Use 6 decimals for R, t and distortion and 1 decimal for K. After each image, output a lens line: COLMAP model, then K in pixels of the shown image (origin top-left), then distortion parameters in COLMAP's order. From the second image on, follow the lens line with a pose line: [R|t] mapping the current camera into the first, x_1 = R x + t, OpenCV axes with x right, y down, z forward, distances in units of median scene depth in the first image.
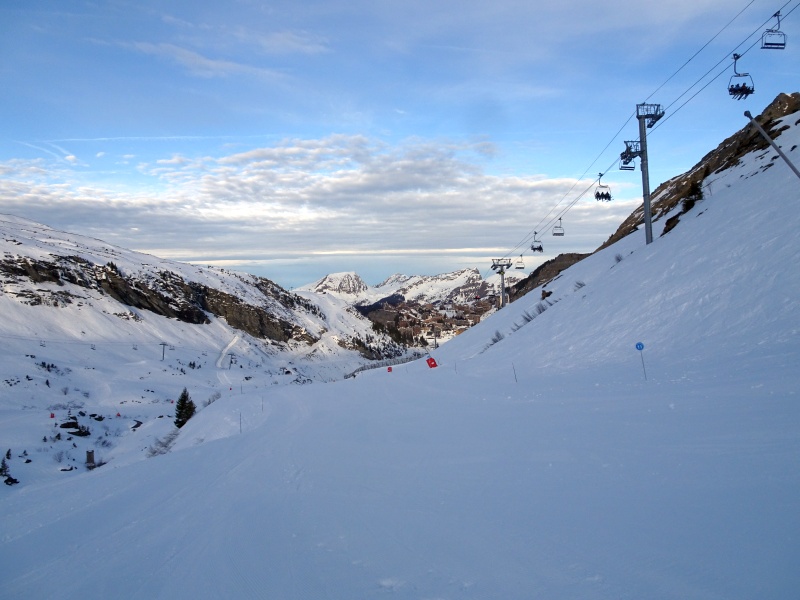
lens RADIAL K [[562.6, 0, 400.3], [0, 562.6, 301.7], [0, 0, 1]] dist [0.000897, -0.000294]
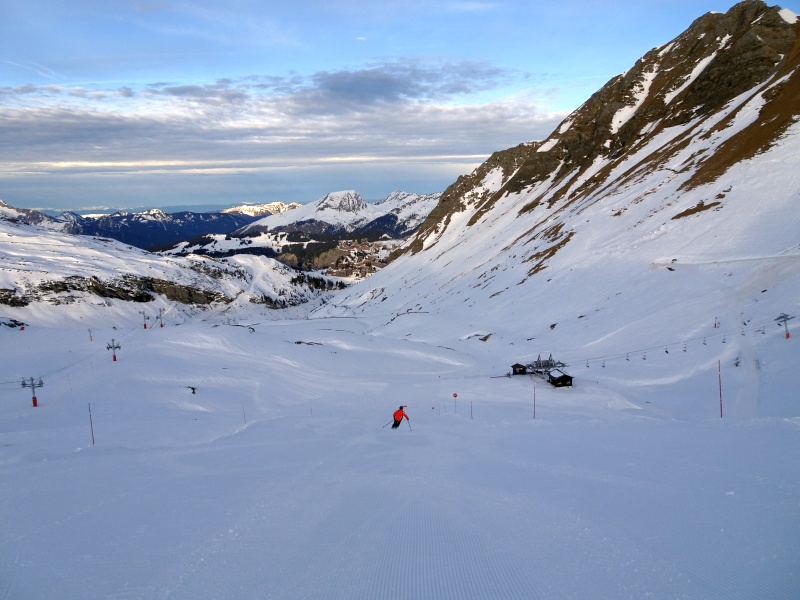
lens RADIAL K [[562.6, 0, 399.5], [0, 562.6, 298.7], [0, 0, 1]] dist [0.000897, -0.000294]
pose [[0.999047, 0.006446, -0.043169, 0.489781], [0.000691, 0.986574, 0.163316, -0.243935], [0.043643, -0.163190, 0.985629, -0.690856]]
